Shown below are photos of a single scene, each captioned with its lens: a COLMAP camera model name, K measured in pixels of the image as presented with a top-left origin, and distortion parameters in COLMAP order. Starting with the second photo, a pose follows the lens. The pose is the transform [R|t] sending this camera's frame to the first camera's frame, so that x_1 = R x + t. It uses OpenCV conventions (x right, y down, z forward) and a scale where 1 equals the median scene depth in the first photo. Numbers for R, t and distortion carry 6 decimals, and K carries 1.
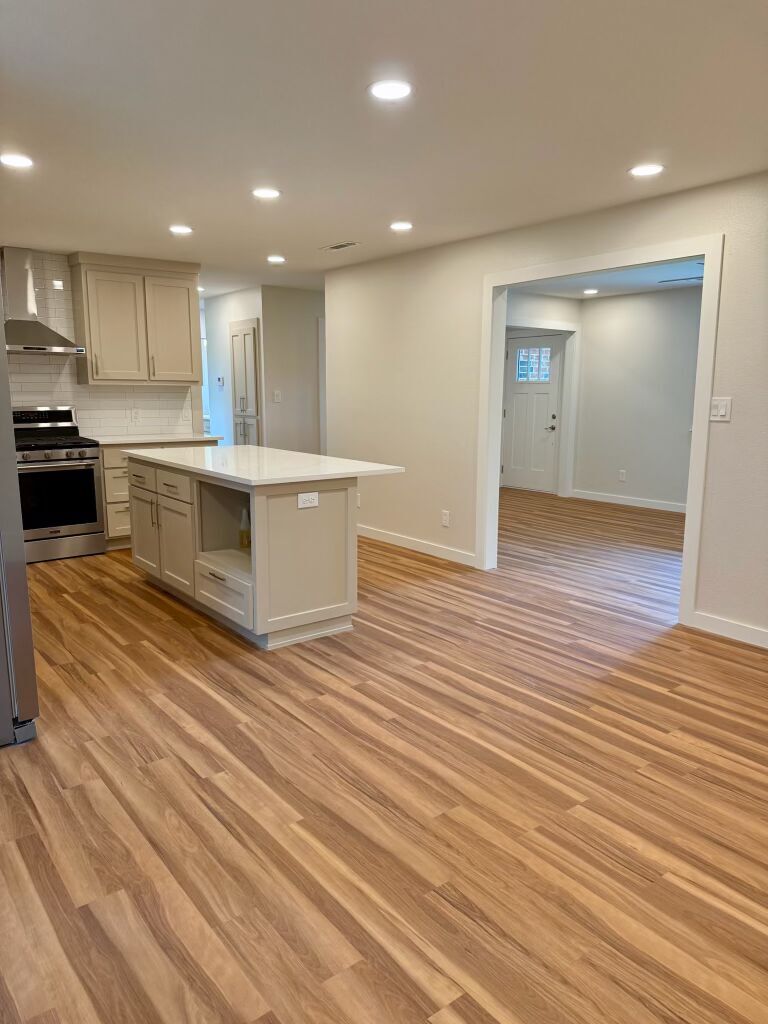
lens RADIAL K [[723.3, 0, 384.3], [0, 723.3, 517.8], [0, 0, 1]] dist [0.133908, -0.205355]
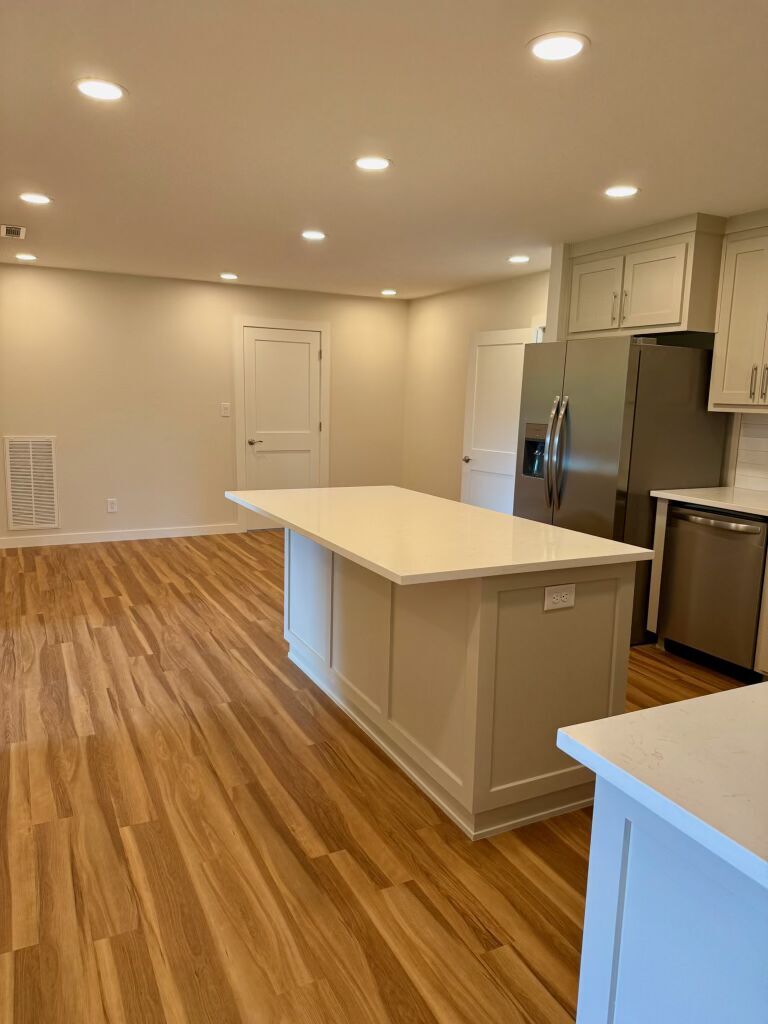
lens RADIAL K [[703.4, 0, 384.0], [0, 703.4, 512.0], [0, 0, 1]] dist [0.040200, -0.082460]
pose [[-0.980467, -0.063888, 0.186020, -0.348969], [0.003367, 0.940184, 0.340650, -0.362248], [-0.196657, 0.334622, -0.921604, 1.886919]]
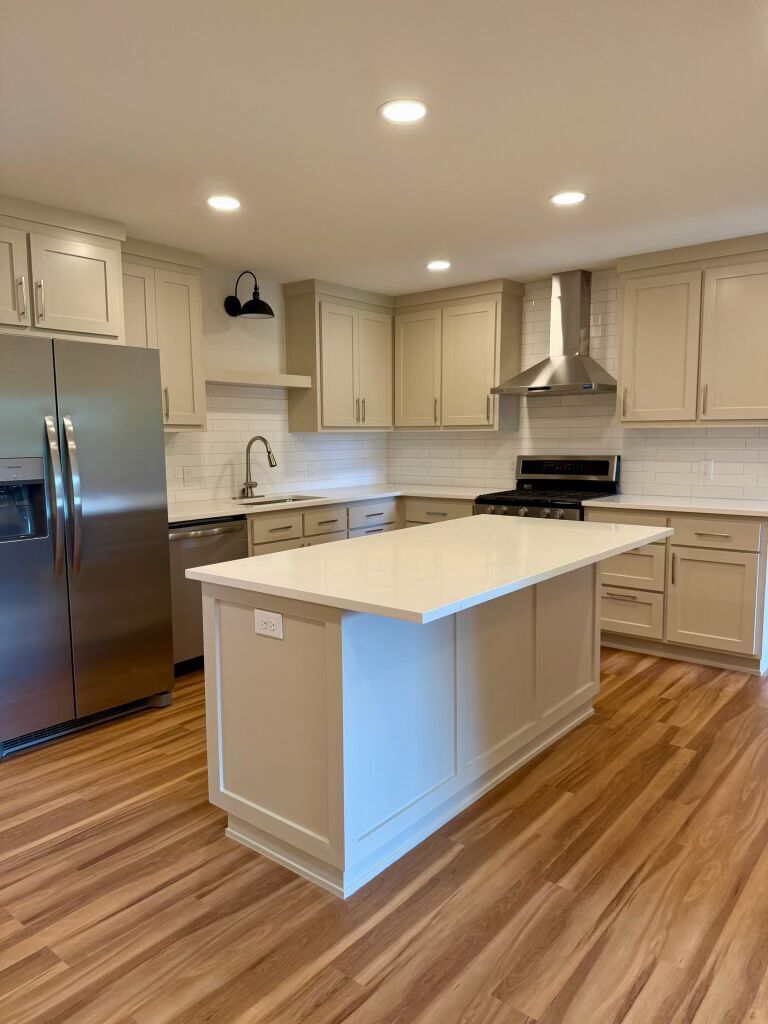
lens RADIAL K [[732.7, 0, 384.0], [0, 732.7, 512.0], [0, 0, 1]] dist [0.002296, -0.007006]
pose [[0.209351, 0.099463, -0.972769, 0.467155], [-0.160706, 0.984786, 0.066106, -0.163261], [0.964544, 0.142491, 0.222150, 0.934589]]
